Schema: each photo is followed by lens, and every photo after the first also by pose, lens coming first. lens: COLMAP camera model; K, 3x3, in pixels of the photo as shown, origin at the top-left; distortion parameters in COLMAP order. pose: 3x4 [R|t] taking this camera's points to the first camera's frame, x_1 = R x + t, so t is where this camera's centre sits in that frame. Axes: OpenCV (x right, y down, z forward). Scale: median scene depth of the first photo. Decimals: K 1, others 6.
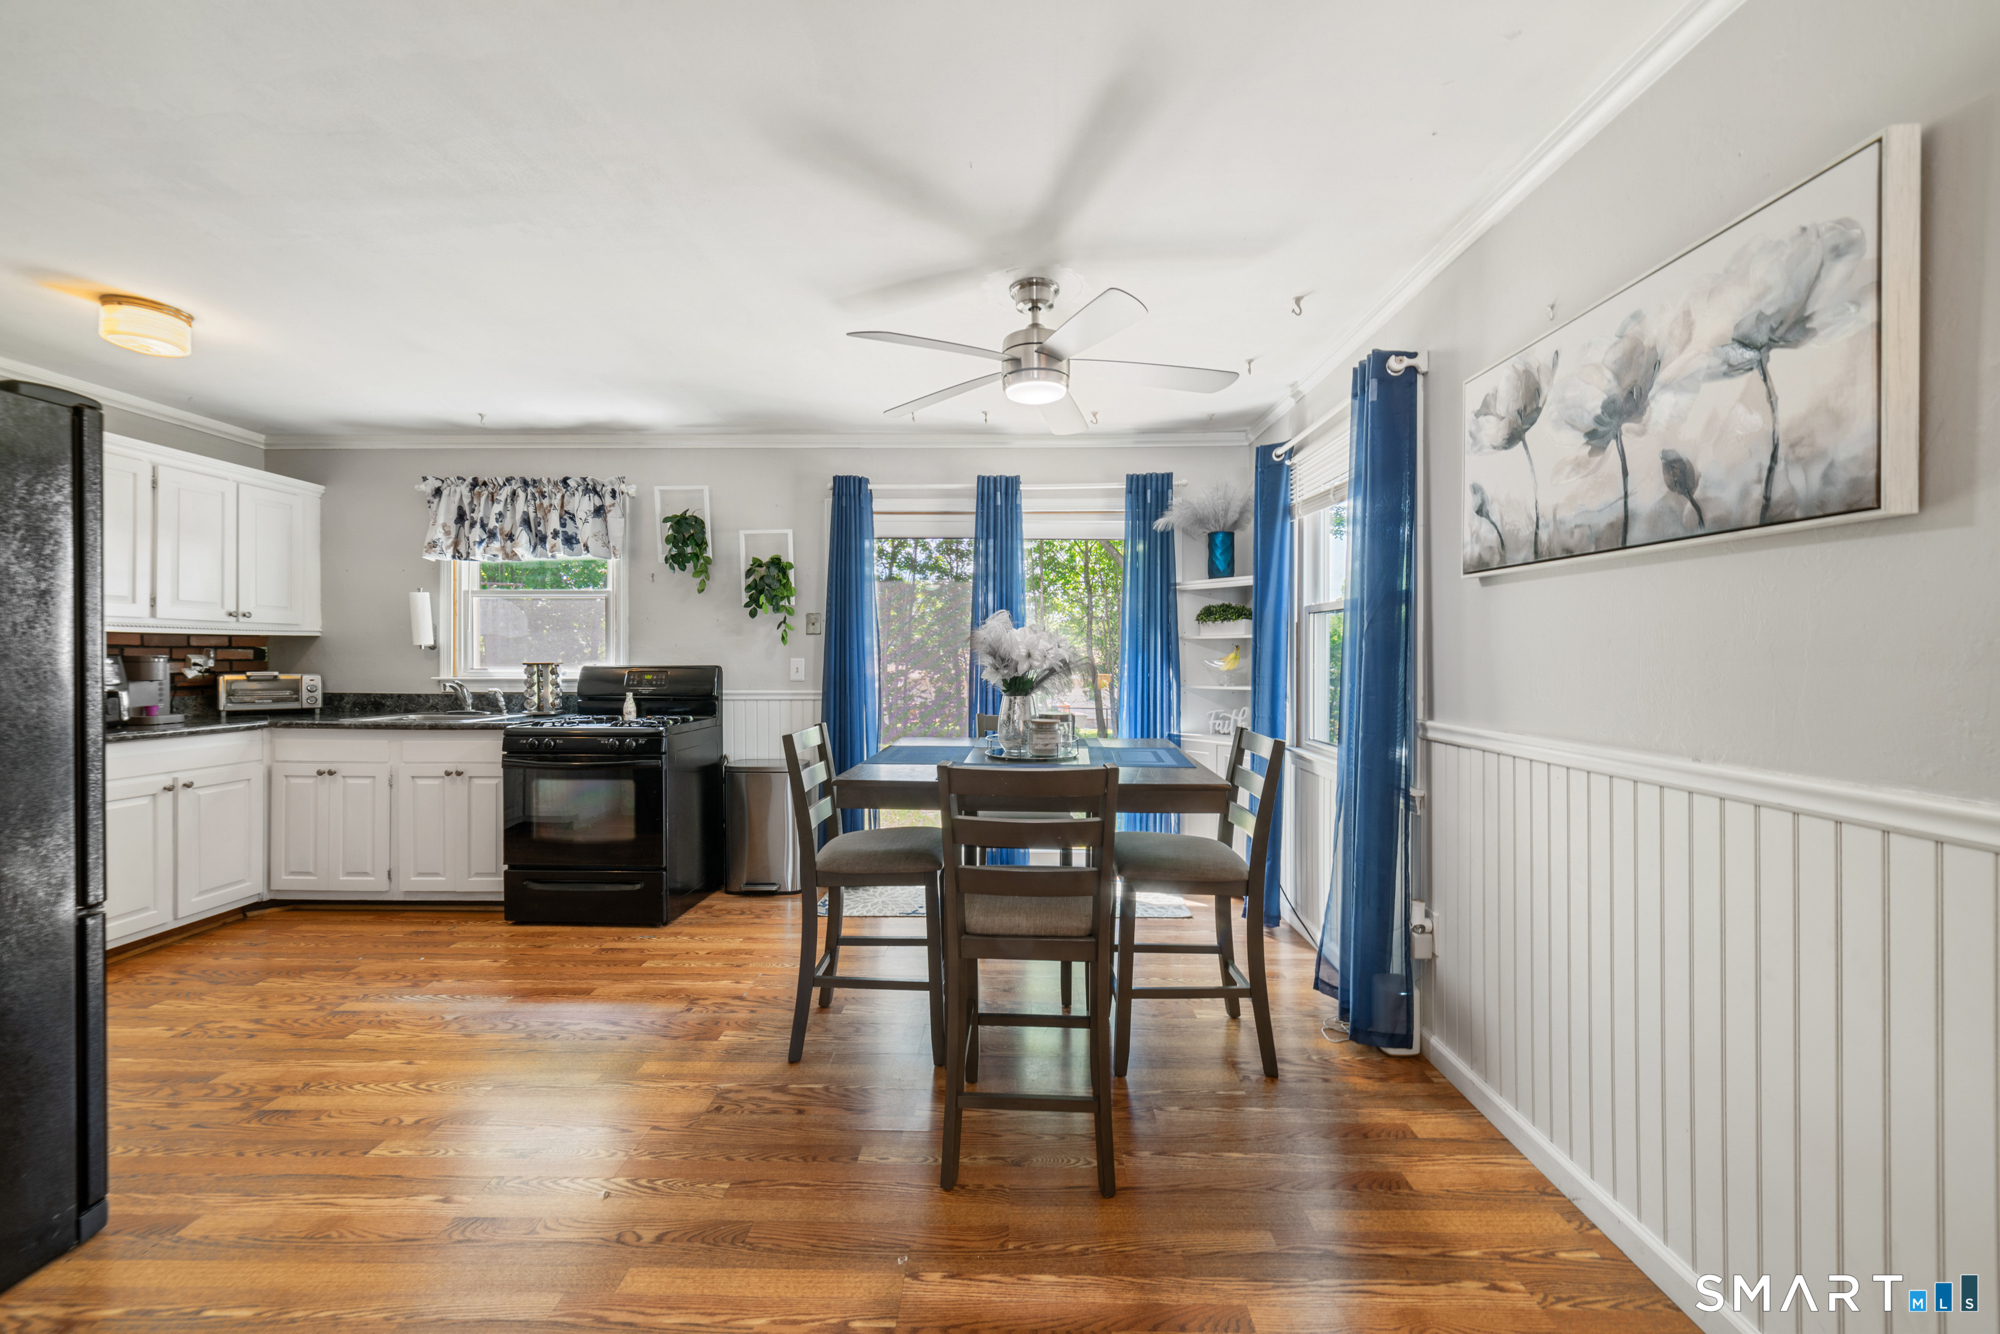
lens RADIAL K [[790.8, 0, 1008.1], [0, 790.8, 659.8], [0, 0, 1]] dist [-0.001089, 0.000842]
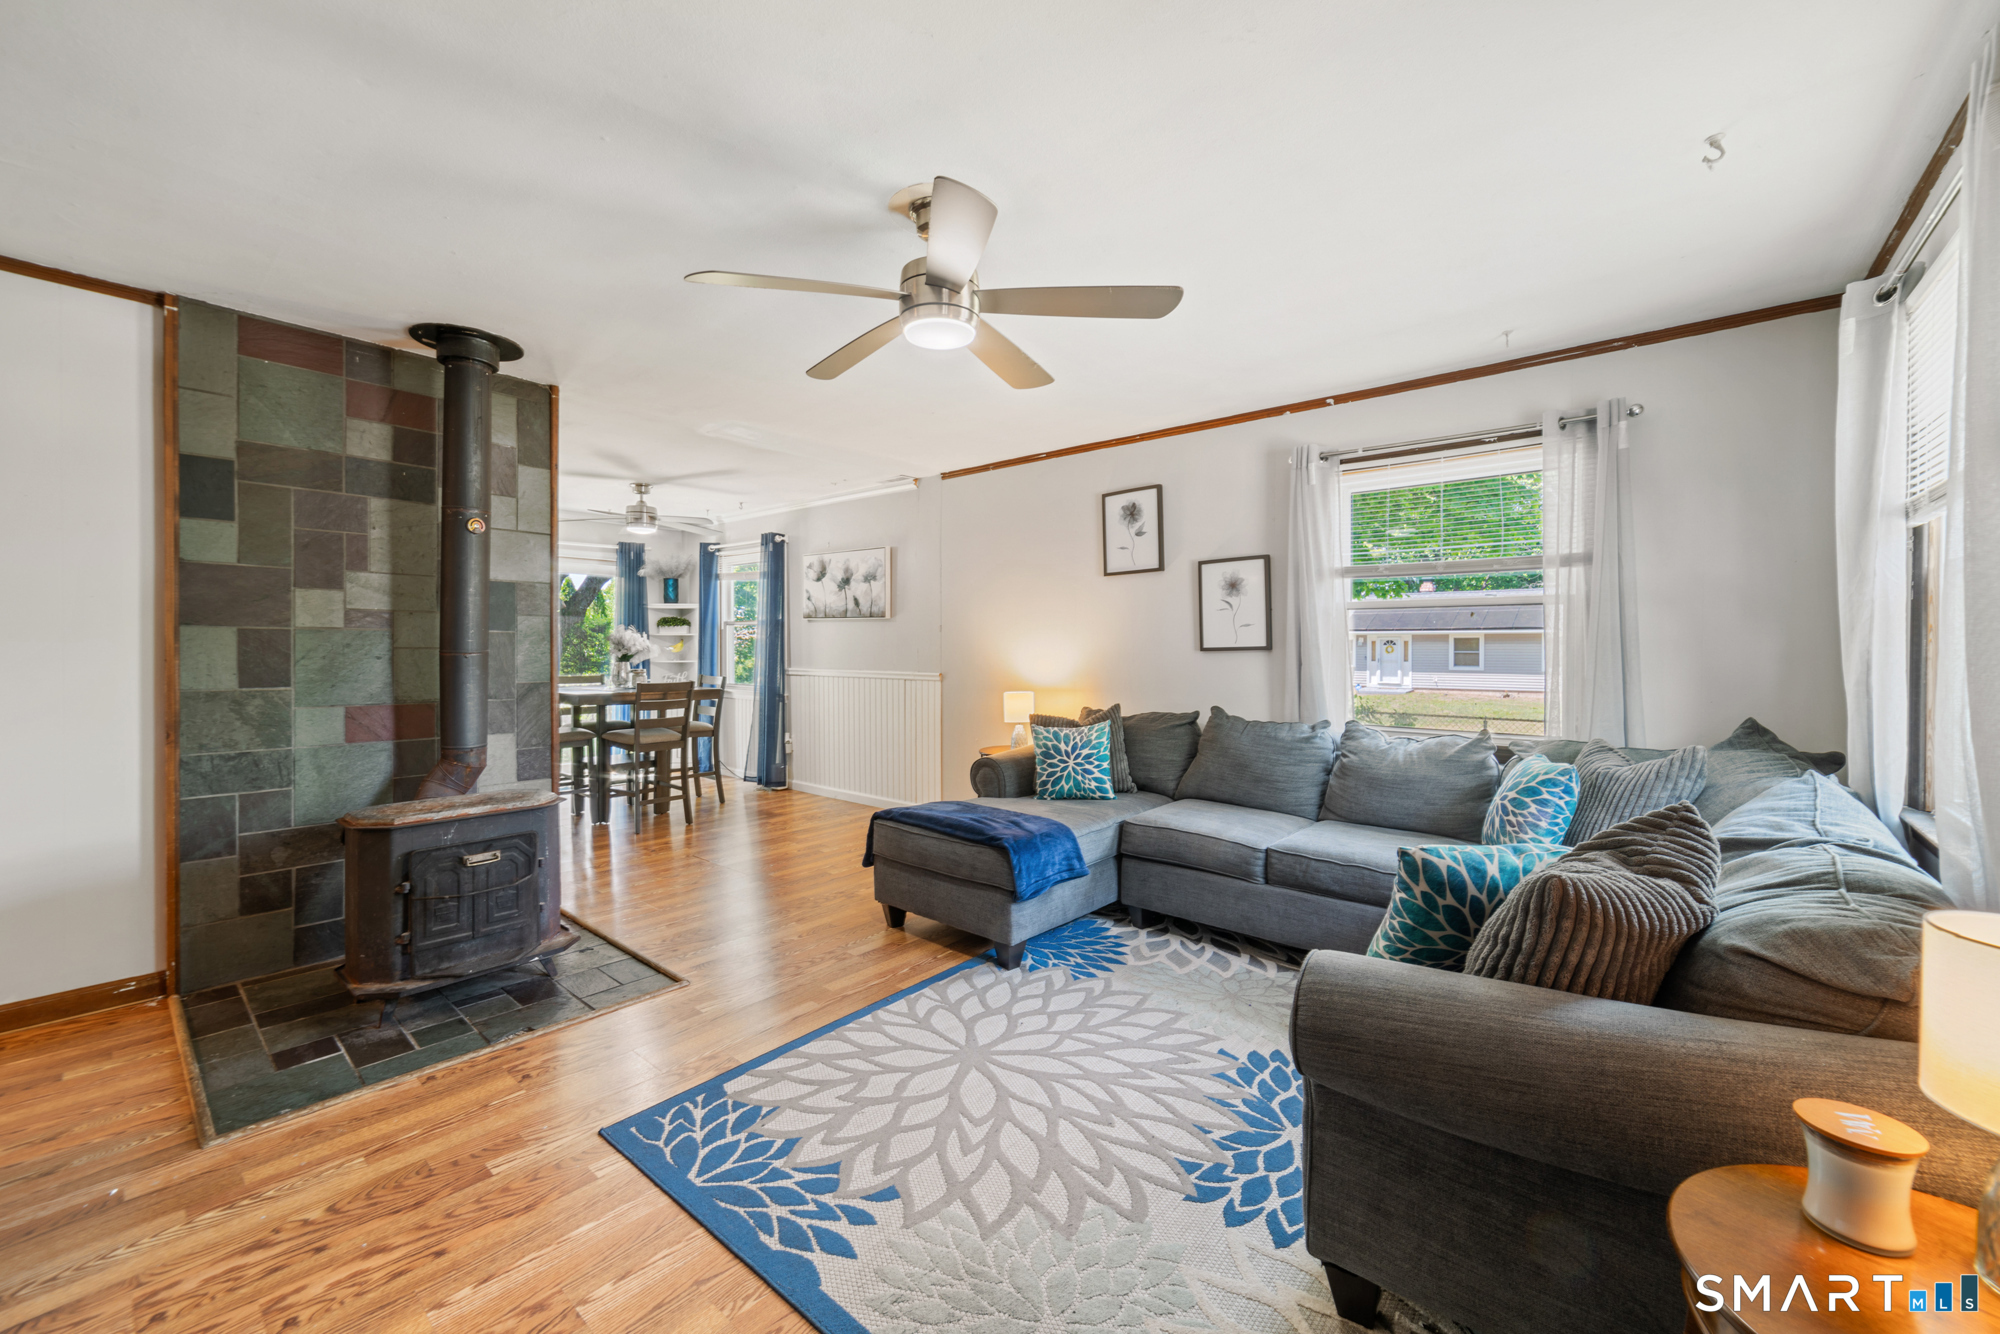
lens RADIAL K [[790.8, 0, 1018.5], [0, 790.8, 657.8], [0, 0, 1]] dist [-0.001089, 0.000842]
pose [[0.632851, -0.010788, 0.774198, -0.734541], [0.000374, 0.999907, 0.013627, 0.002609], [-0.774273, -0.008334, 0.632796, -0.918566]]
